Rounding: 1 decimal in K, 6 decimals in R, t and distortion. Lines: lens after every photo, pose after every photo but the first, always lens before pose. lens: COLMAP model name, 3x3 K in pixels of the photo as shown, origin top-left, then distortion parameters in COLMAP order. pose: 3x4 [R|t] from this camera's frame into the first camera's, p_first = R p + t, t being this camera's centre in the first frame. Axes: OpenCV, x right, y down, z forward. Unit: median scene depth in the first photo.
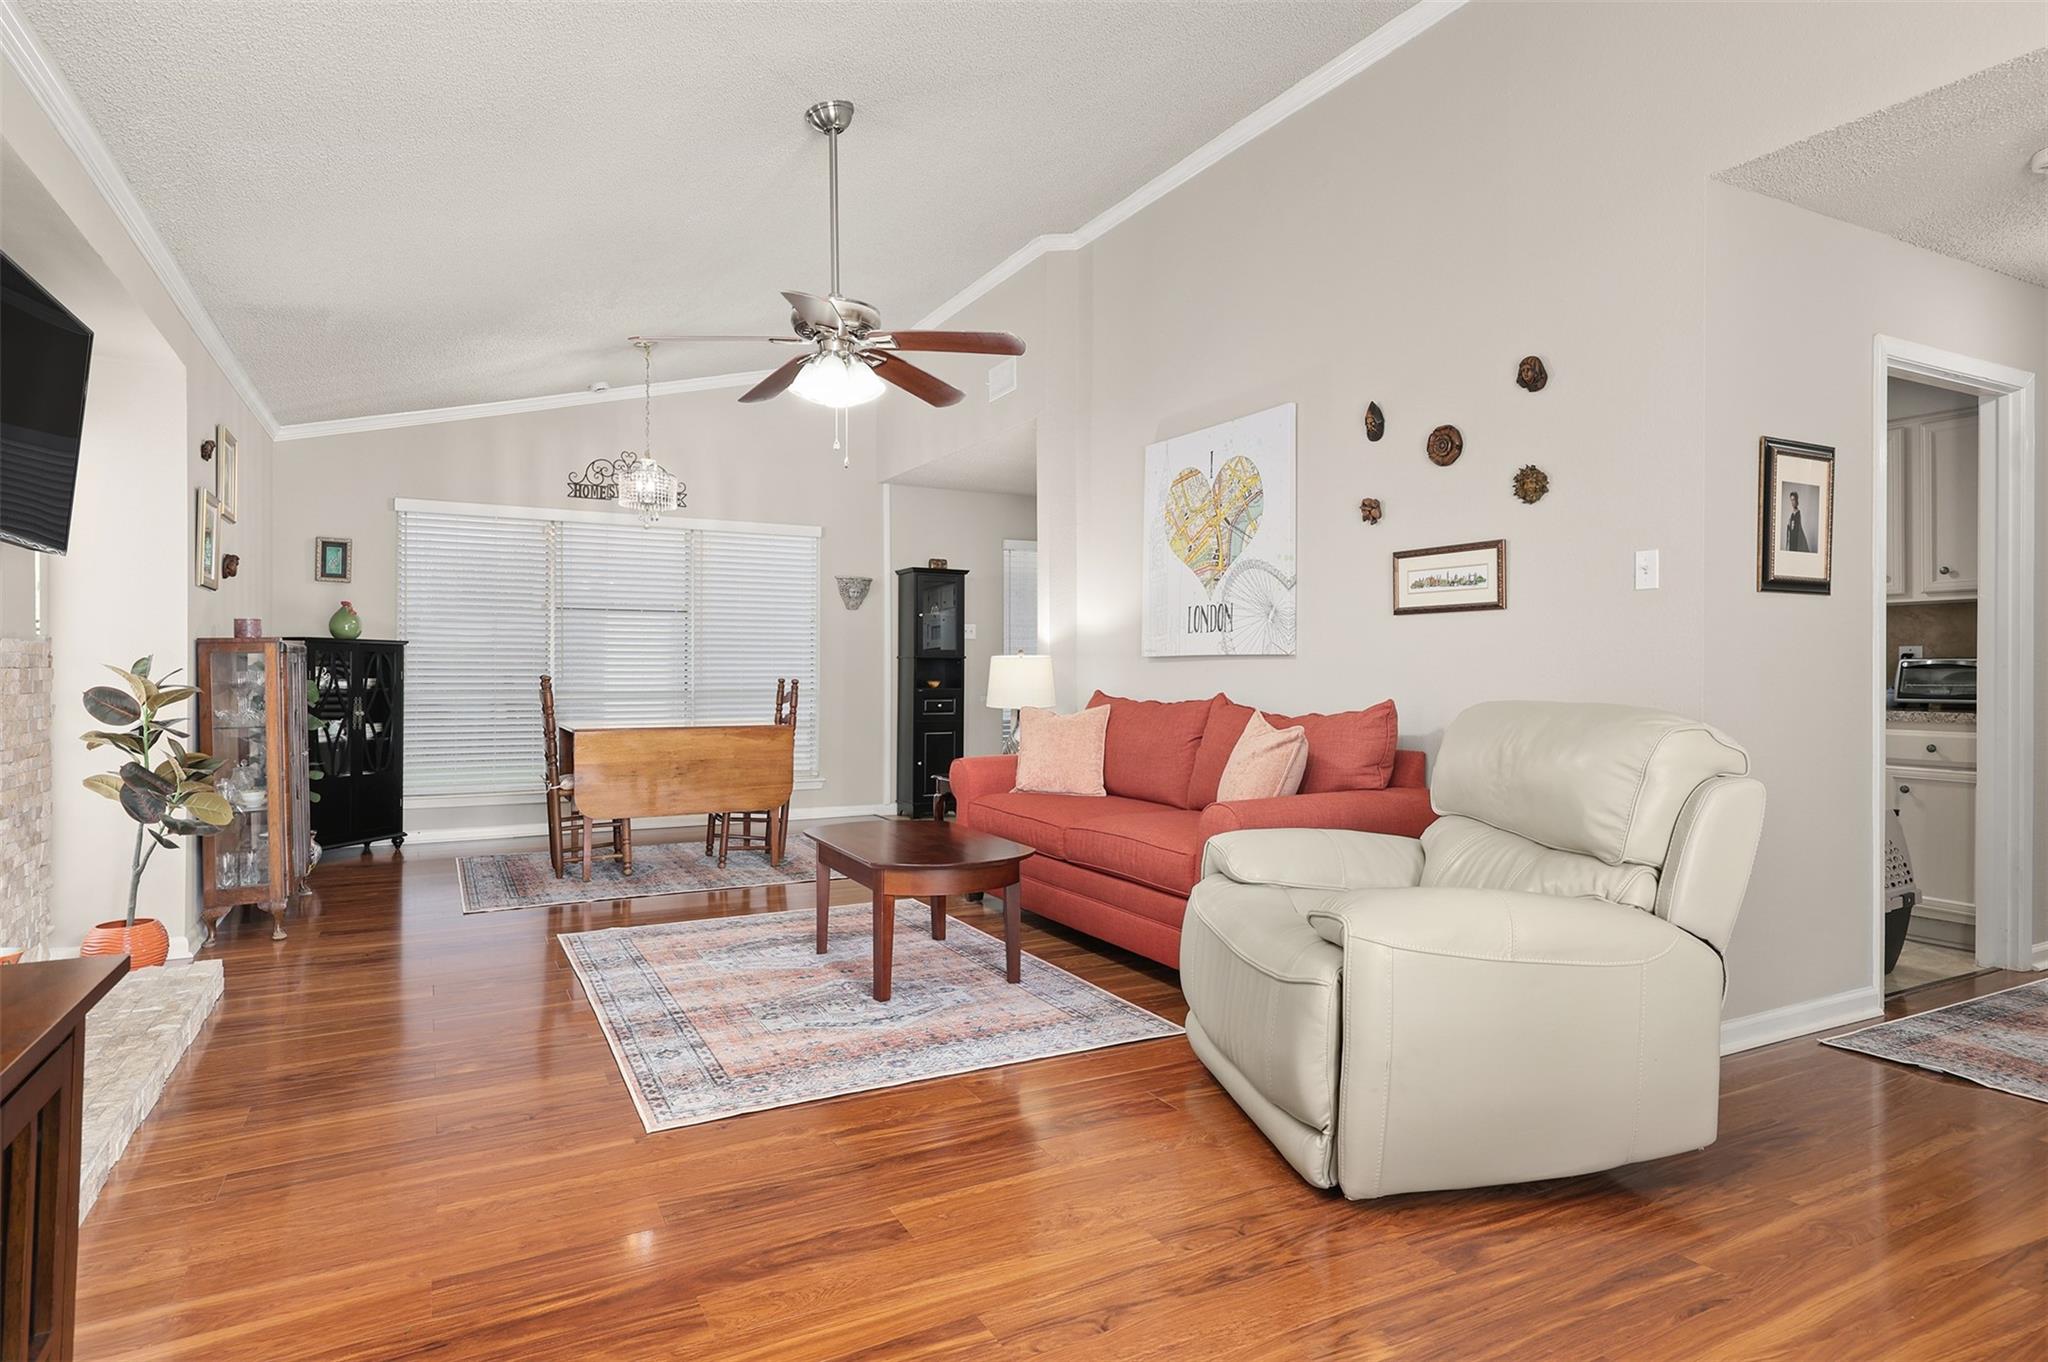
lens RADIAL K [[1132.2, 0, 1024.0], [0, 1132.2, 681.0], [0, 0, 1]] dist [0.015162, 0.000058]
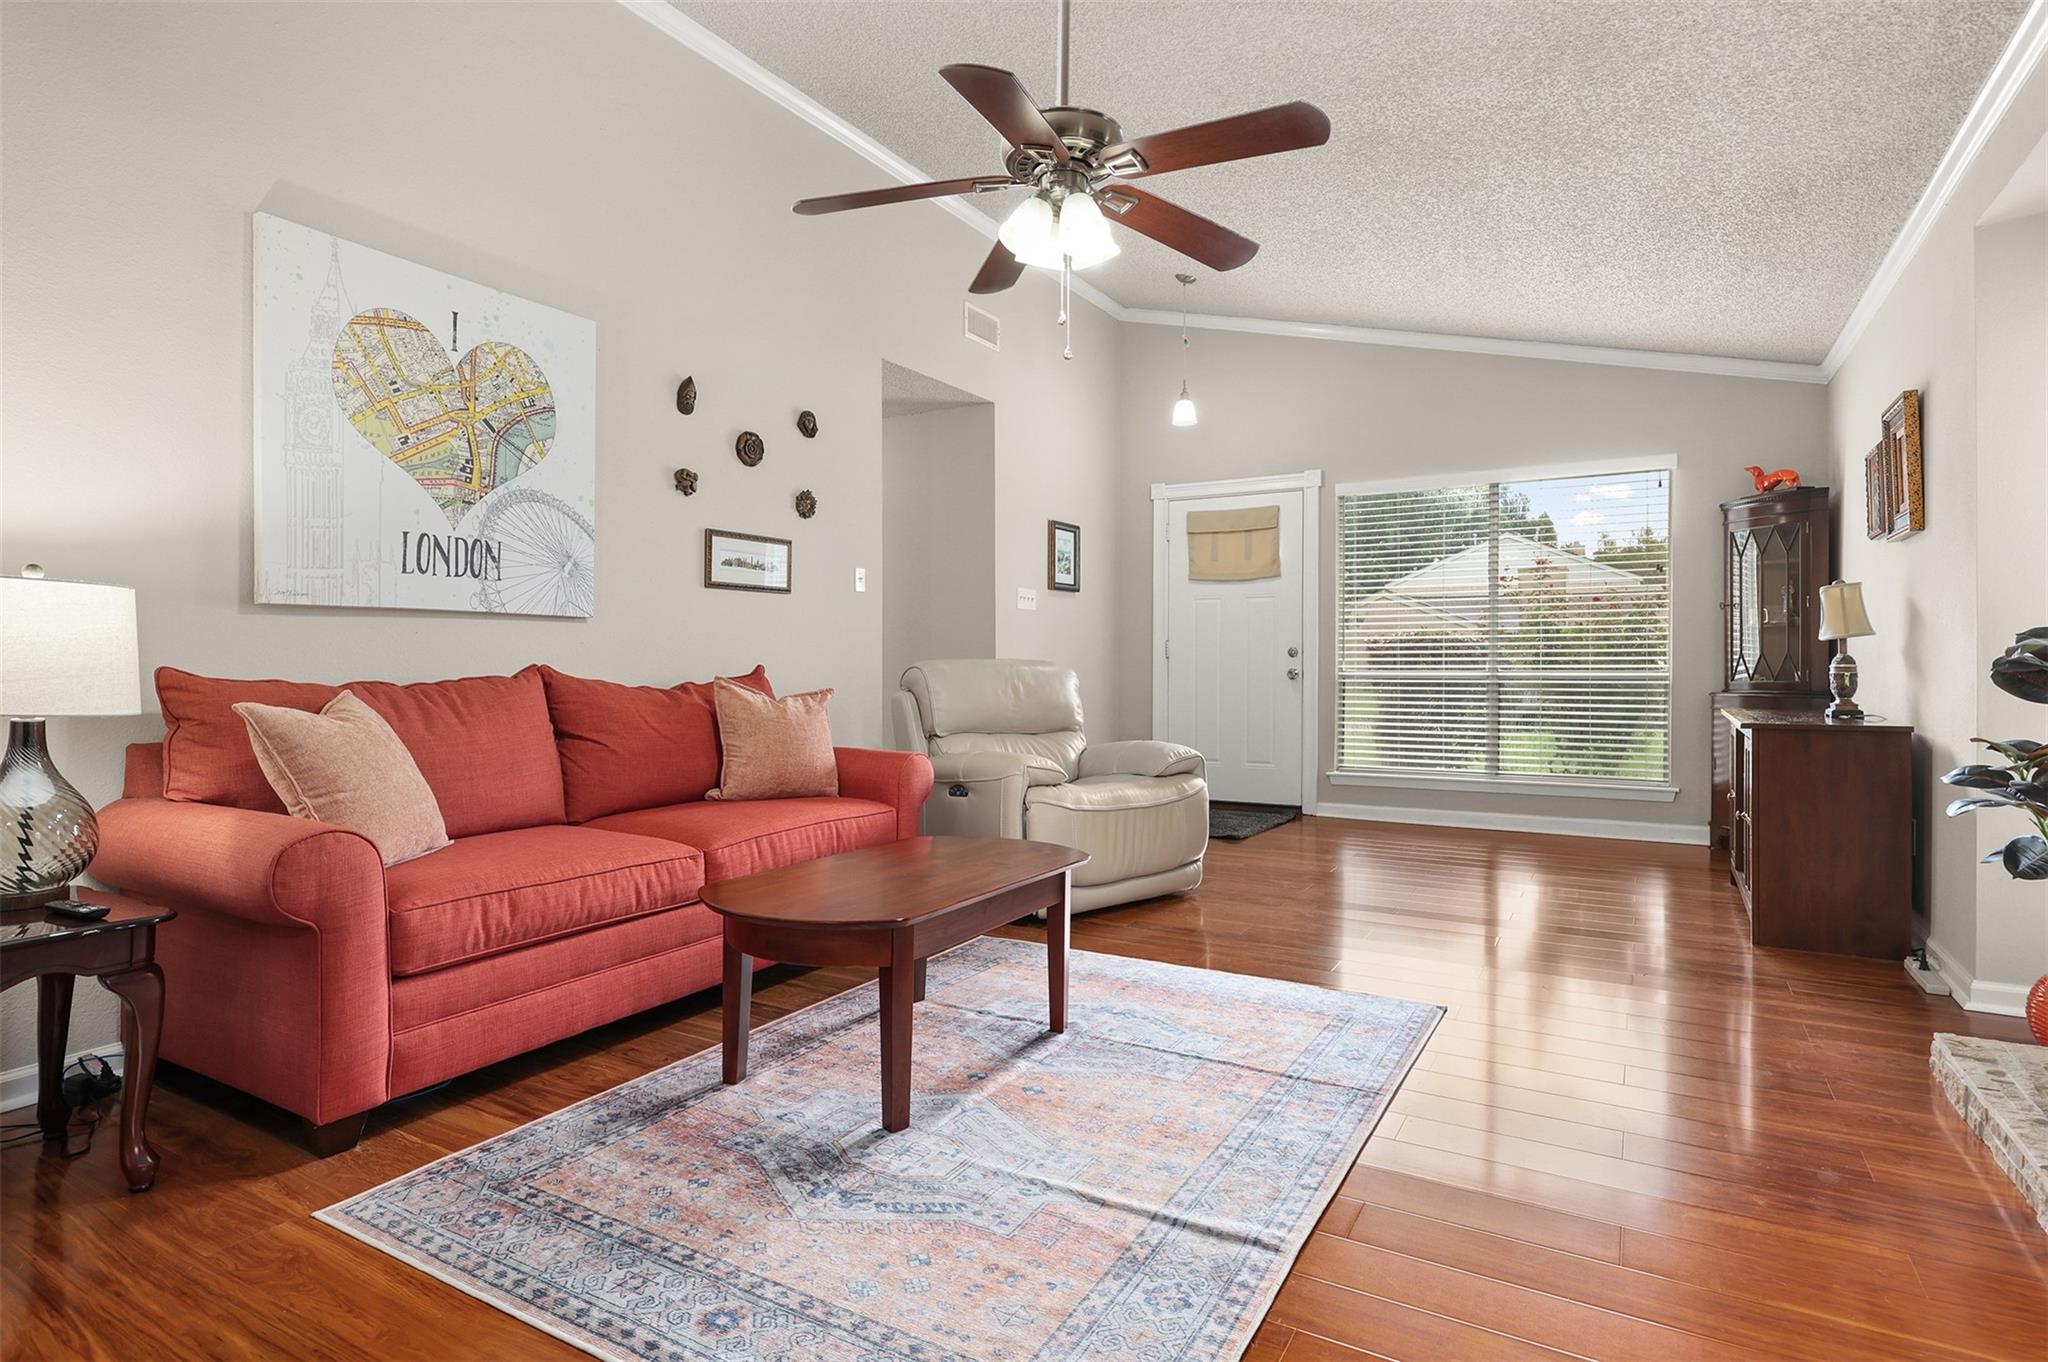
lens RADIAL K [[1105.4, 0, 971.3], [0, 1105.4, 689.3], [0, 0, 1]] dist [0.009582, -0.000075]
pose [[-0.505730, -0.019715, 0.862467, -0.740117], [0.009983, 0.999538, 0.028702, 0.011382], [-0.862634, 0.023126, -0.505299, 1.386912]]
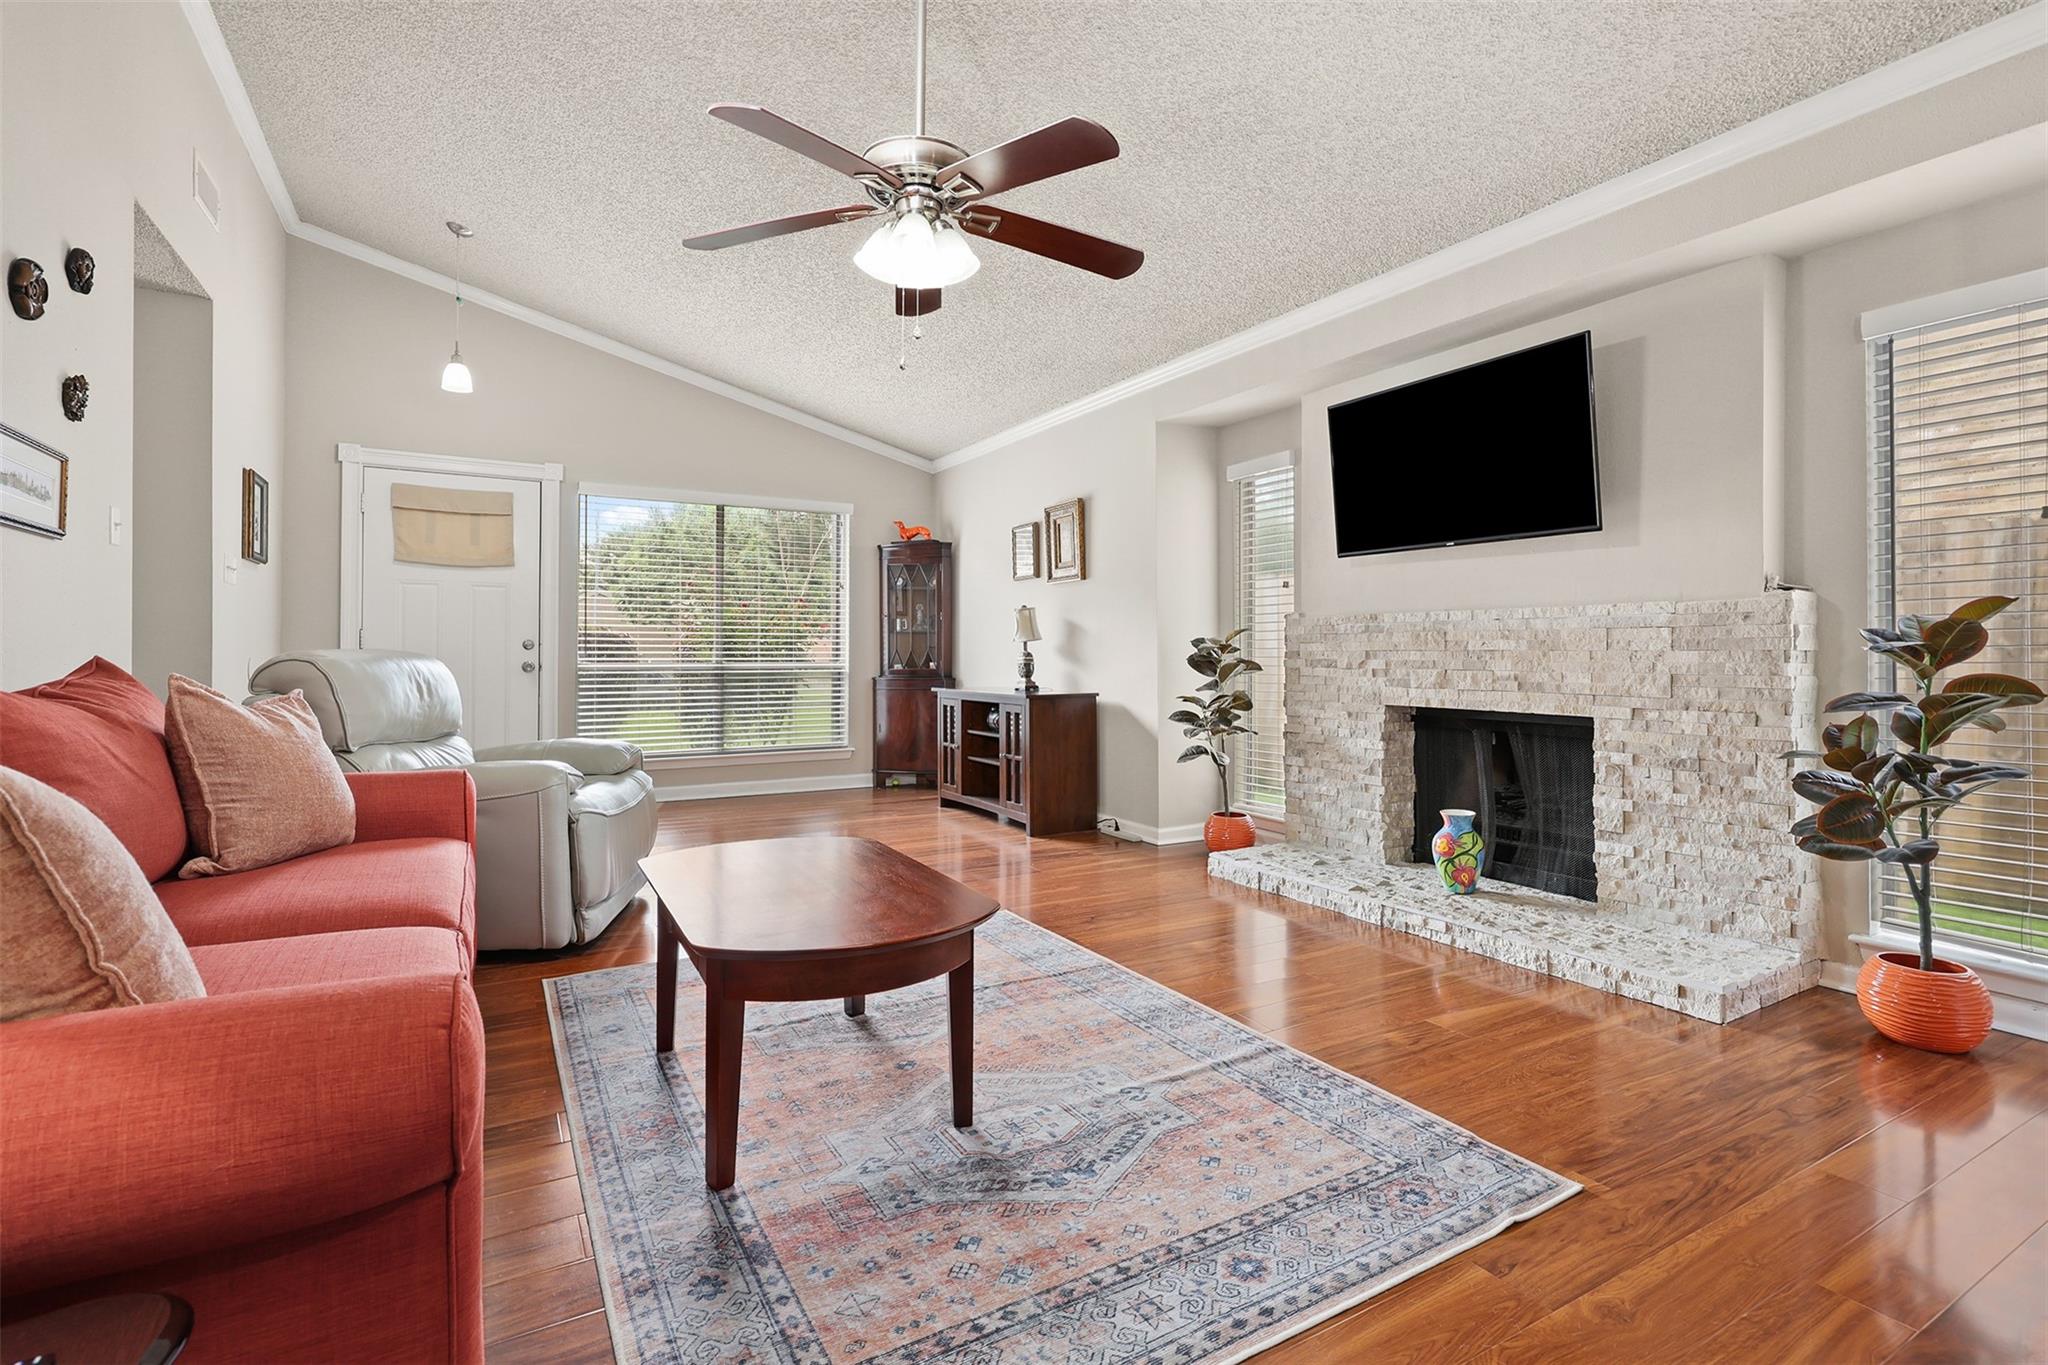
lens RADIAL K [[986.6, 0, 1079.9], [0, 986.6, 672.9], [0, 0, 1]] dist [-0.000698, 0.000285]
pose [[-0.997245, -0.000663, -0.074175, -0.229448], [-0.002686, 0.999627, 0.027180, 0.008165], [0.074129, 0.027304, -0.996875, 1.654902]]
